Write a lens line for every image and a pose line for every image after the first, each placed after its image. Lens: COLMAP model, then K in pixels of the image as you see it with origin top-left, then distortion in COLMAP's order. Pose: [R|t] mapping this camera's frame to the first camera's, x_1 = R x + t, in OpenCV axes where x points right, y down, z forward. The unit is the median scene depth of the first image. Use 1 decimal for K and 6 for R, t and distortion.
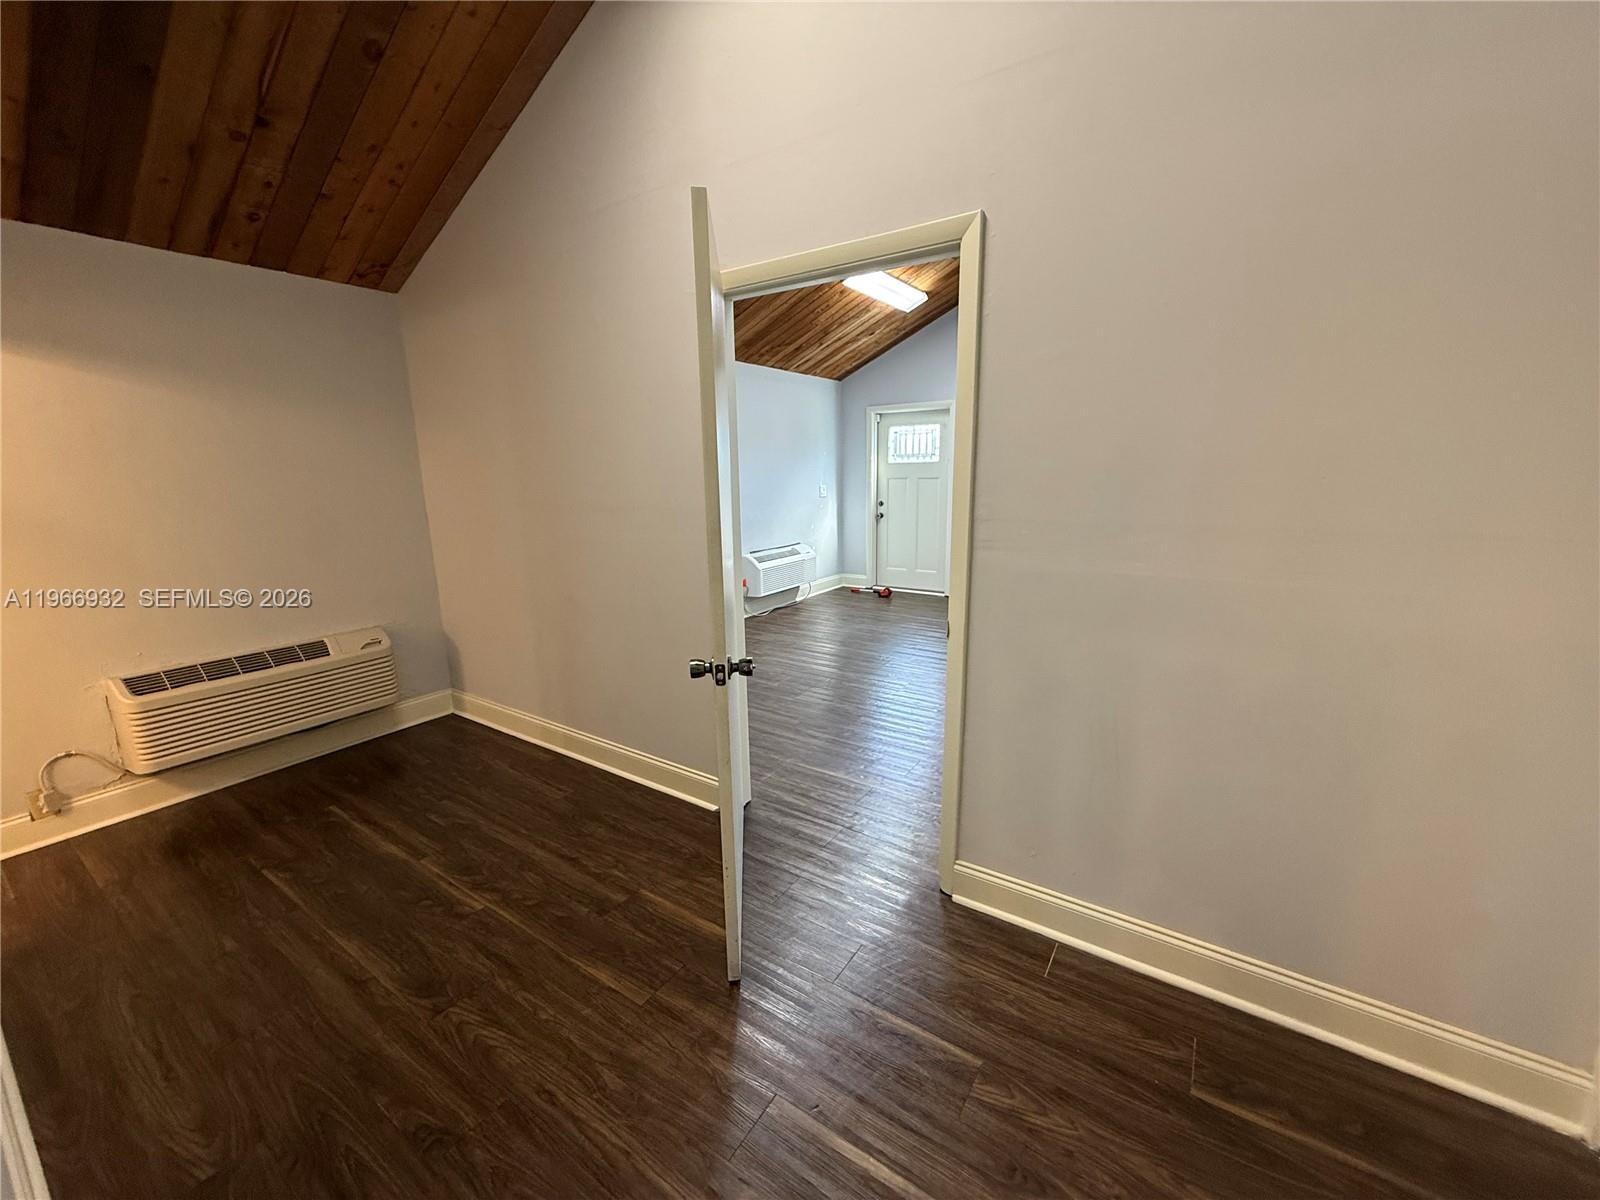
lens RADIAL K [[636.6, 0, 804.8], [0, 636.6, 601.3], [0, 0, 1]] dist [-0.013281, 0.000387]
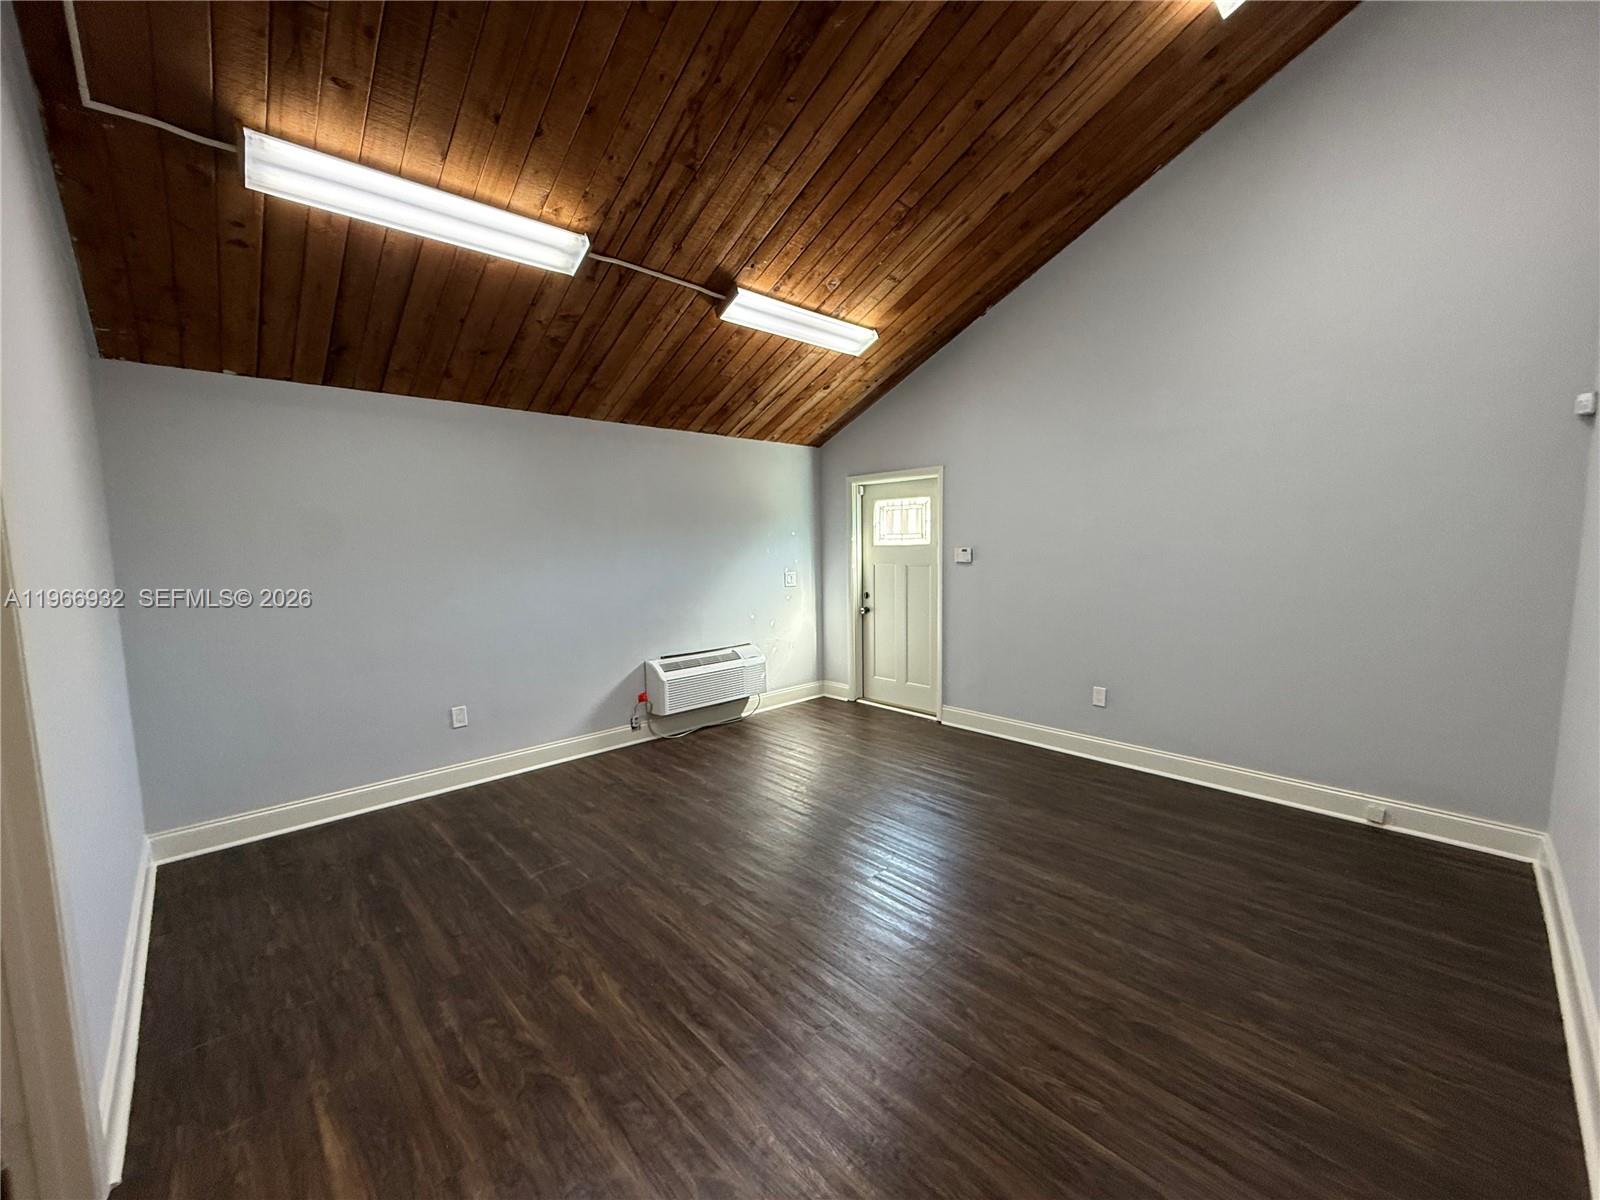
lens RADIAL K [[636.6, 0, 801.0], [0, 636.6, 603.3], [0, 0, 1]] dist [-0.013281, 0.000387]
pose [[0.977461, 0.018119, -0.210338, 0.219574], [-0.041694, 0.993255, -0.108197, -0.056985], [0.206959, 0.114528, 0.971623, 0.221239]]
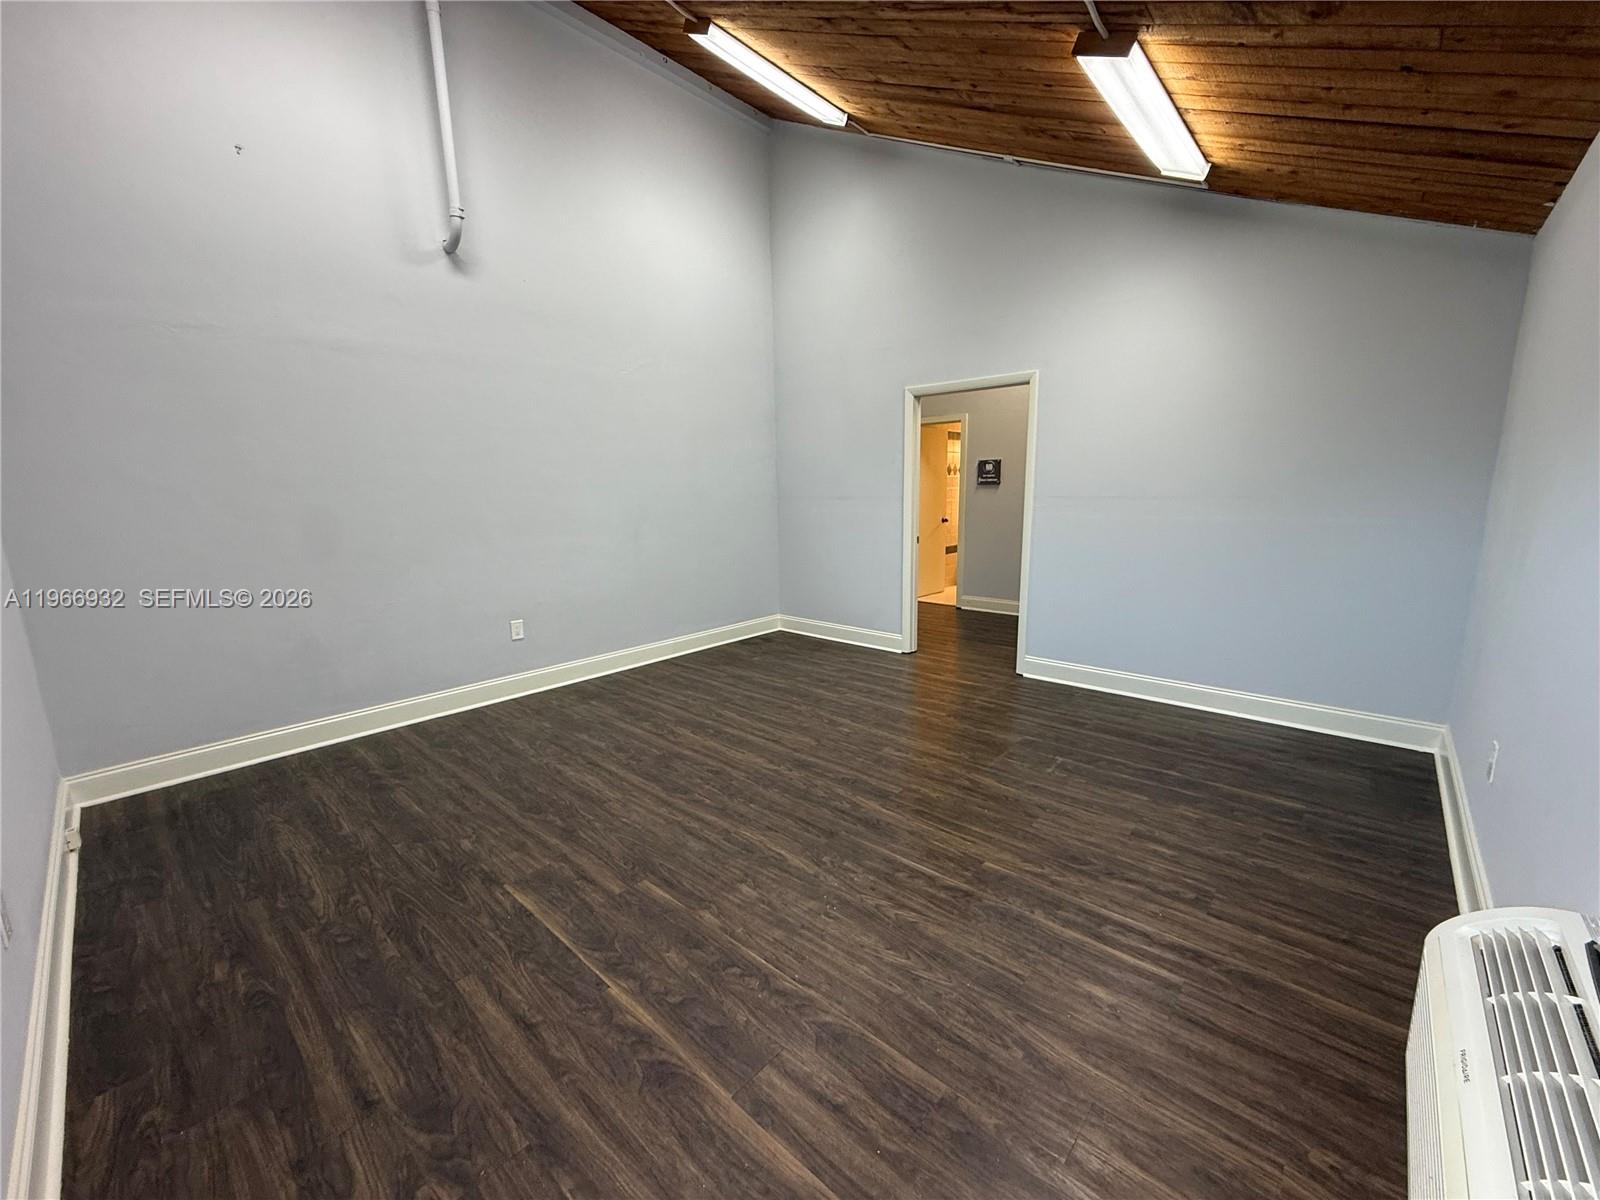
lens RADIAL K [[636.6, 0, 797.0], [0, 636.6, 602.0], [0, 0, 1]] dist [-0.013281, 0.000387]
pose [[-0.989630, -0.000872, 0.143636, 0.091335], [0.054752, 0.922192, 0.382837, -0.200769], [-0.132794, 0.386732, -0.912581, 0.973383]]
